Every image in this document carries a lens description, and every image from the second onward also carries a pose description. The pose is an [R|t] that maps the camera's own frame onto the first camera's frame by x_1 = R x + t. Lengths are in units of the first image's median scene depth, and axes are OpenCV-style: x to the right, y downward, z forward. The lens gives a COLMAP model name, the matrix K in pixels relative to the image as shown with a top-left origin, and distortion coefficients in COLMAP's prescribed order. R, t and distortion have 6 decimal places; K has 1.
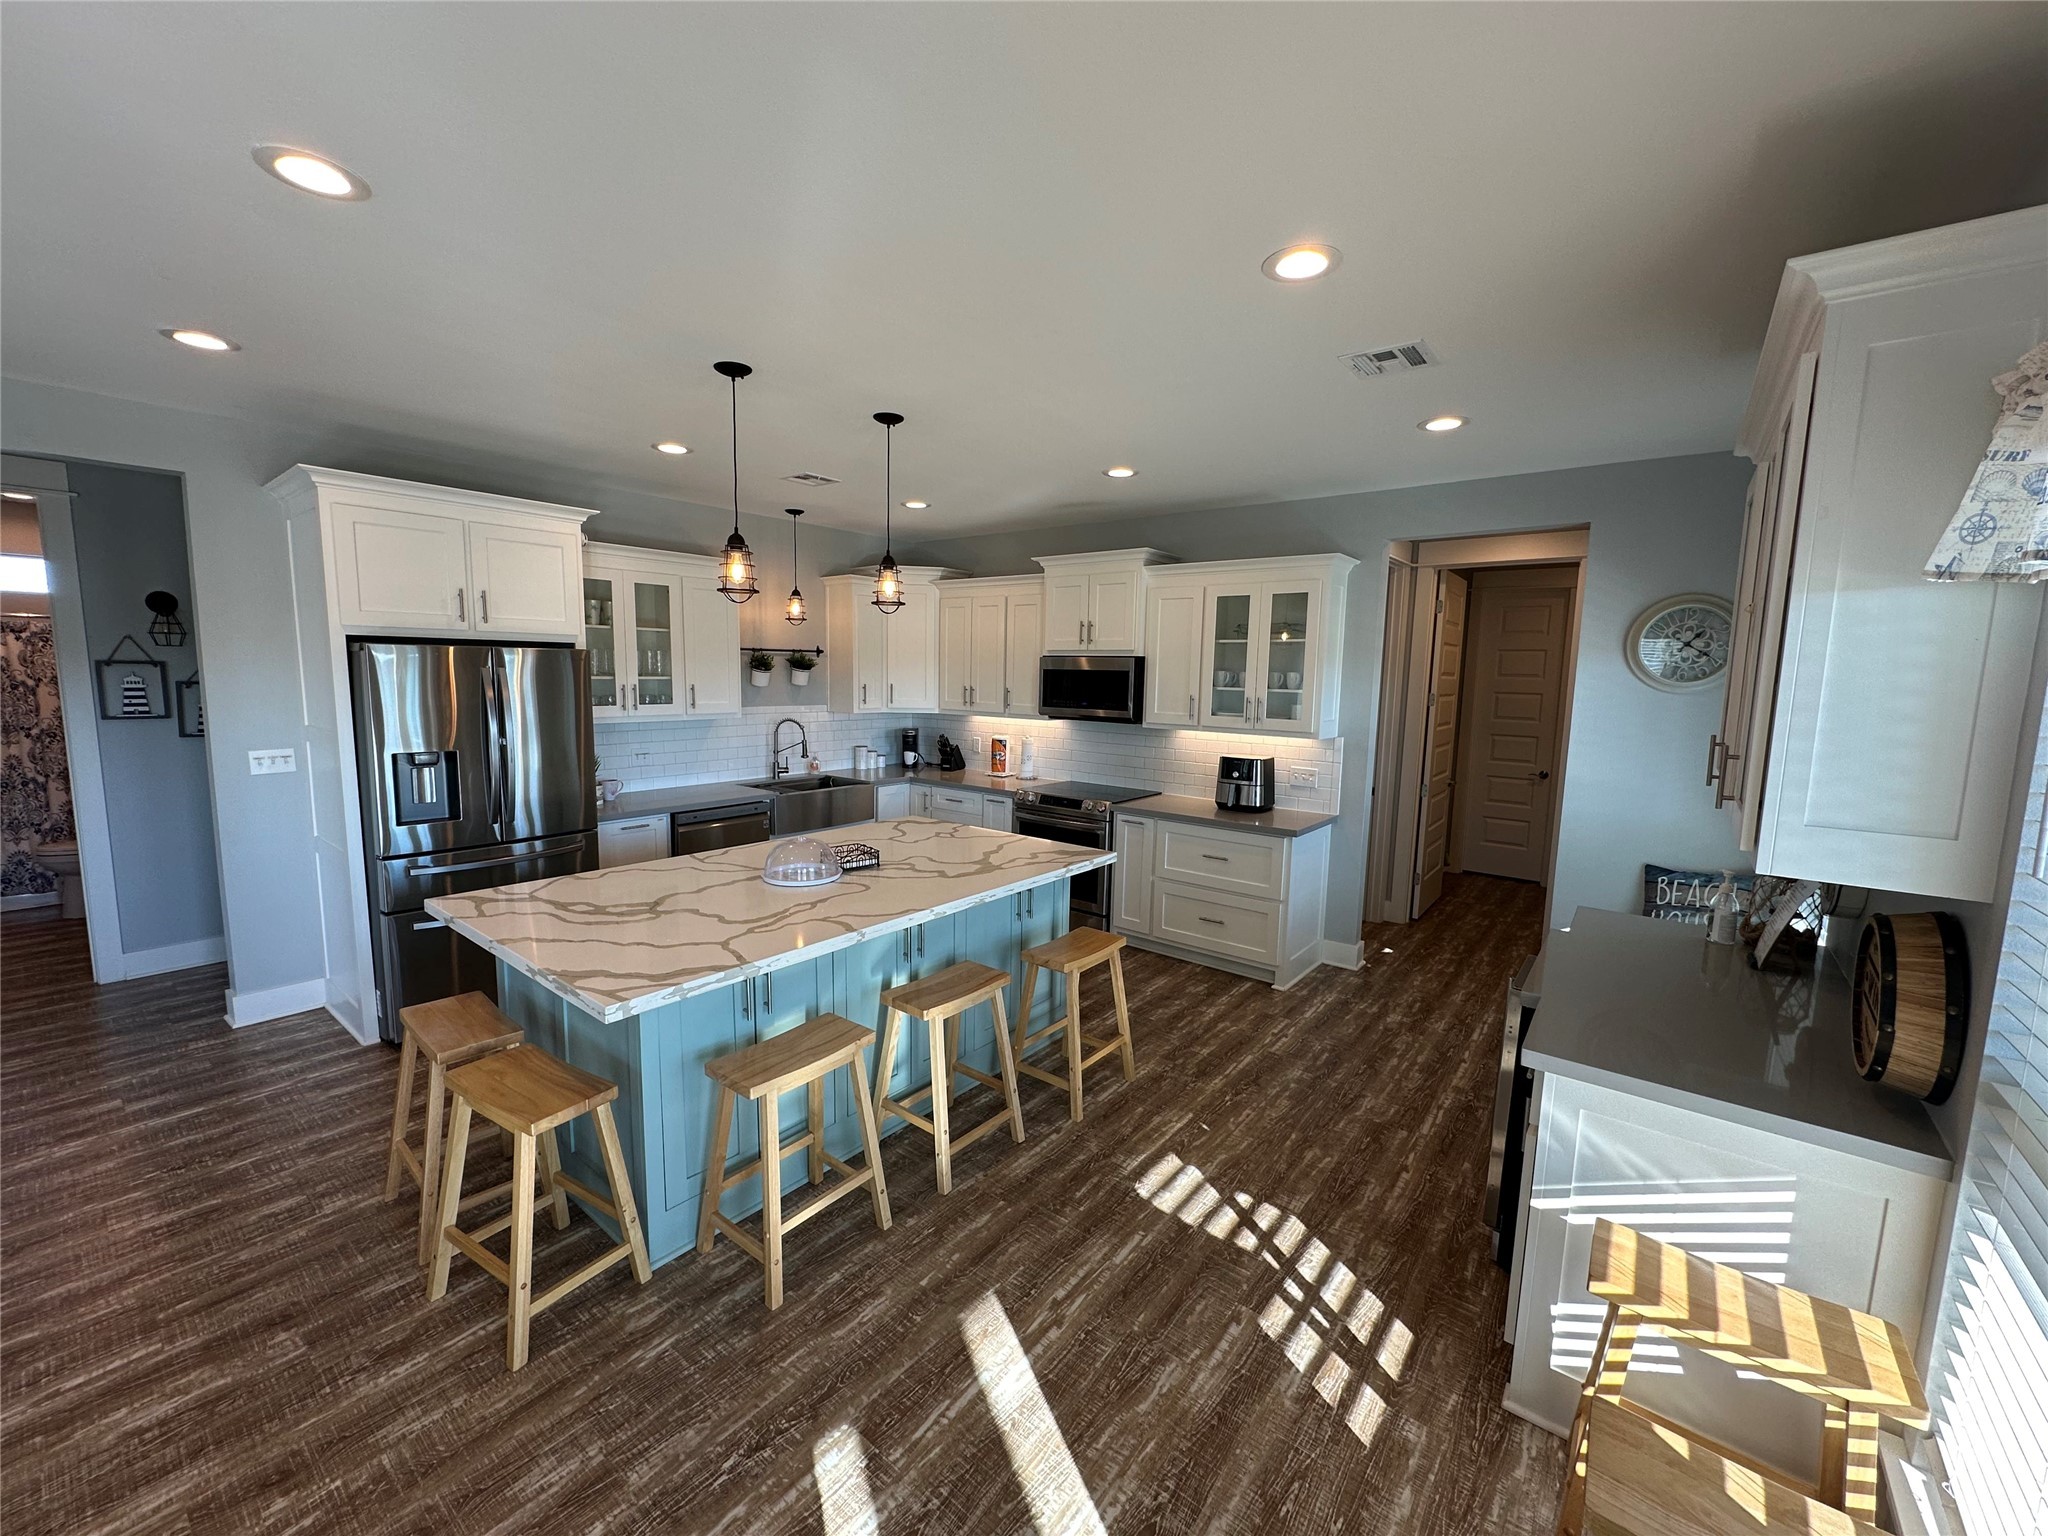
lens RADIAL K [[815.7, 0, 1021.5], [0, 815.7, 768.0], [0, 0, 1]] dist [-0.002370, 0.000538]
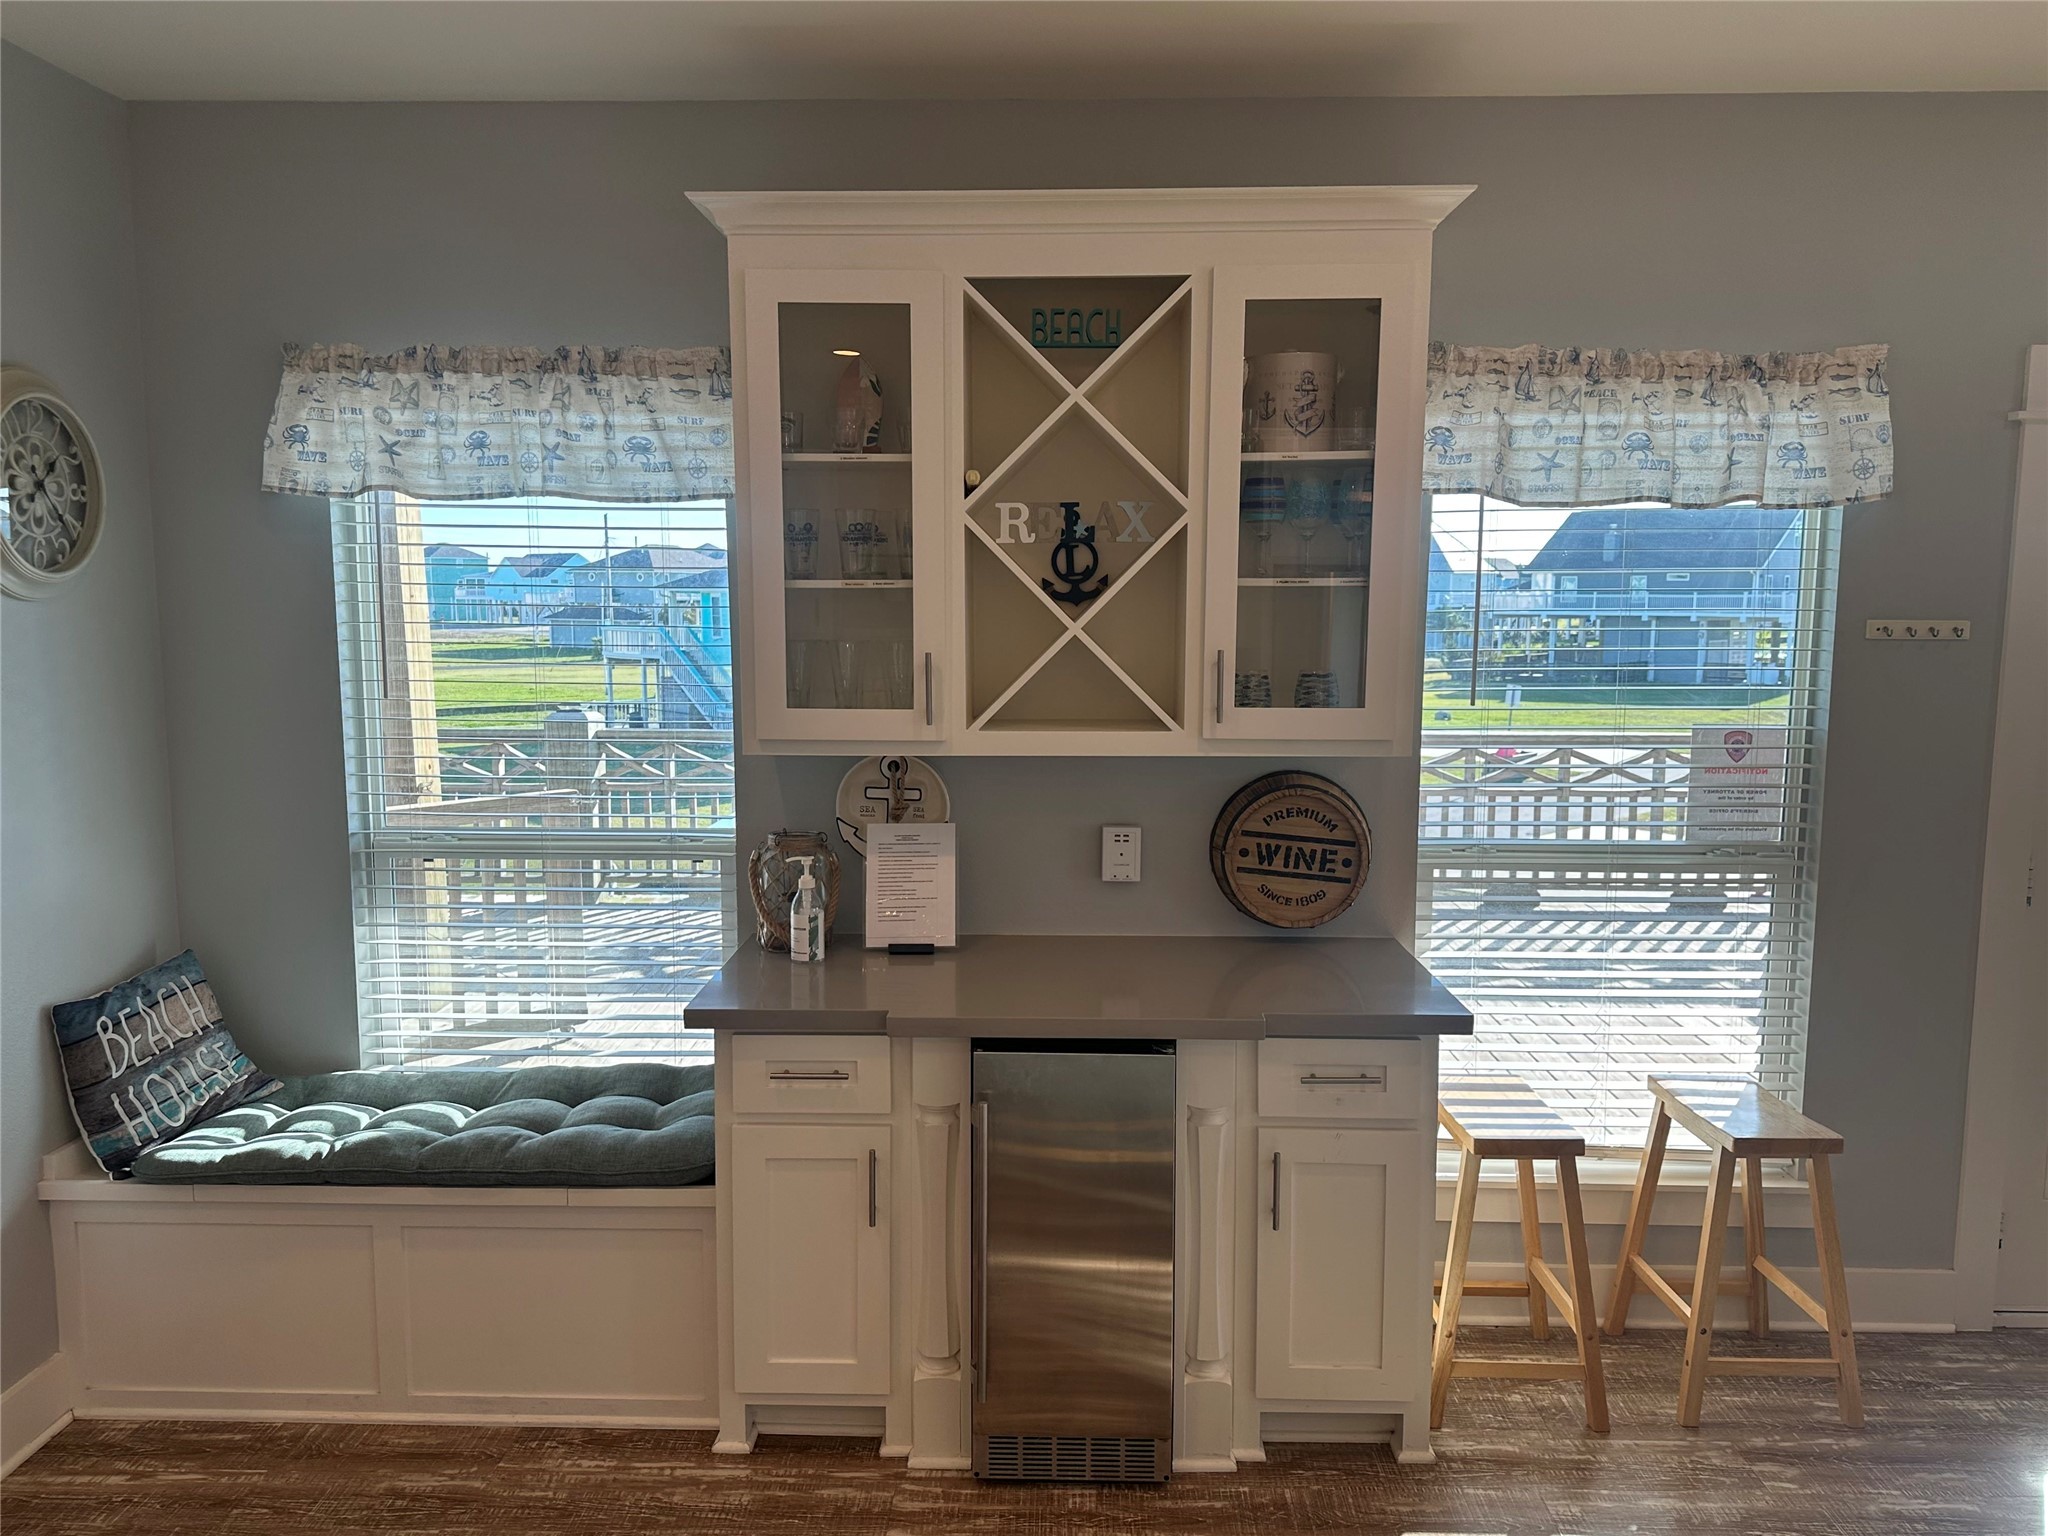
lens RADIAL K [[1541.8, 0, 1021.4], [0, 1541.8, 777.8], [0, 0, 1]] dist [0.060114, -0.055142]
pose [[-0.602135, -0.118913, 0.789489, -0.166780], [0.082050, 0.974394, 0.209343, -0.132223], [-0.794167, 0.190830, -0.576960, 1.100888]]
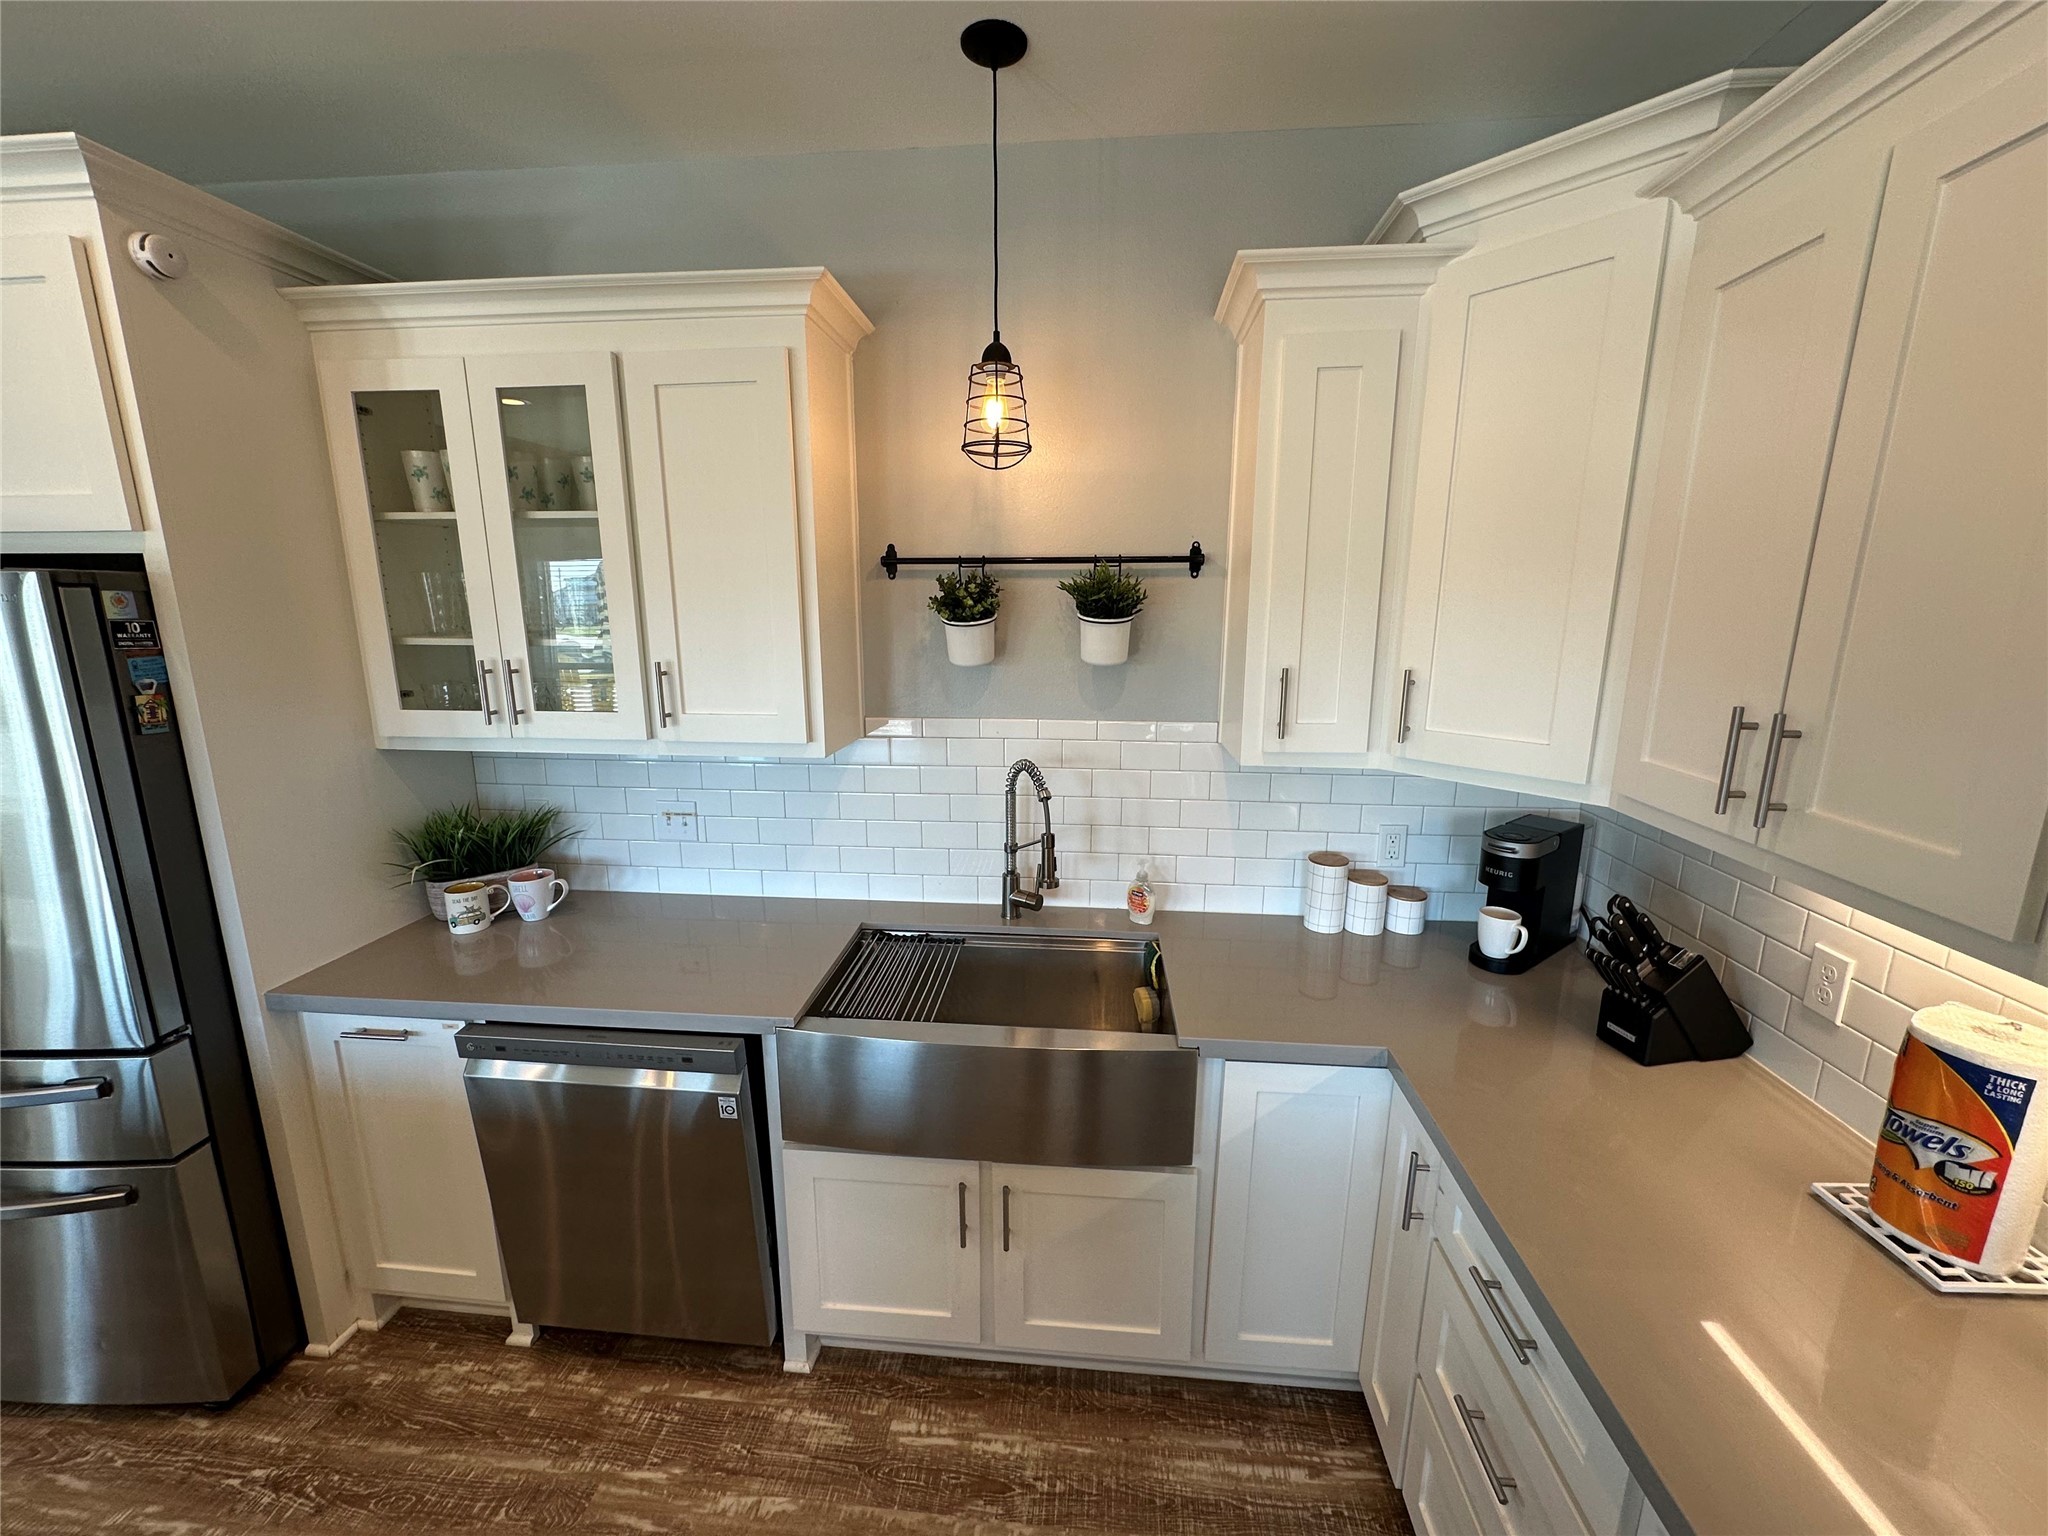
lens RADIAL K [[815.7, 0, 1022.7], [0, 815.7, 767.9], [0, 0, 1]] dist [-0.002370, 0.000538]
pose [[0.545669, 0.151462, -0.824199, -0.009820], [-0.091752, 0.988416, 0.120894, -0.155927], [0.832963, 0.009654, 0.553245, 1.268064]]
